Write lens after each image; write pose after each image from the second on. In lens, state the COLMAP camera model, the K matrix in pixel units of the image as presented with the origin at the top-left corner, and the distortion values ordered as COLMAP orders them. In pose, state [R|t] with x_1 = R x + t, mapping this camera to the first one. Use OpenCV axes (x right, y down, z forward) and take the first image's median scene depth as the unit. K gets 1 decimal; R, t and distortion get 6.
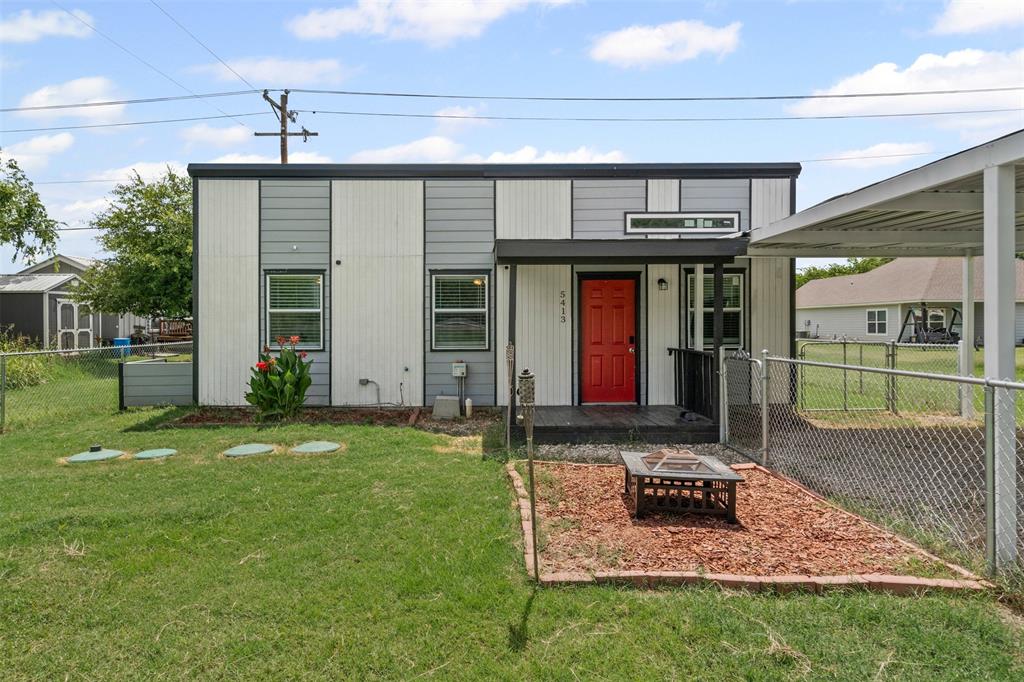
lens RADIAL K [[568.8, 0, 508.5], [0, 568.8, 339.9], [0, 0, 1]] dist [-0.000276, -0.000008]
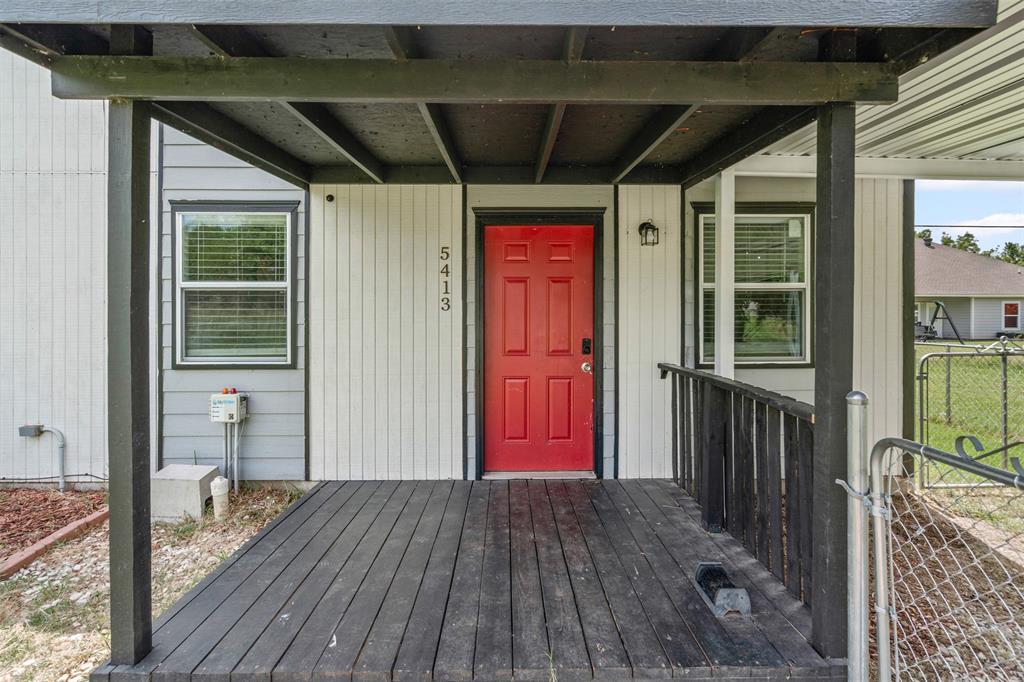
lens RADIAL K [[468.0, 0, 538.3], [0, 468.0, 318.0], [0, 0, 1]] dist [-0.007721, 0.002875]
pose [[0.999980, 0.004905, 0.004074, 0.174249], [-0.004897, 0.999986, -0.002003, -0.023945], [-0.004084, 0.001983, 0.999990, 0.595954]]
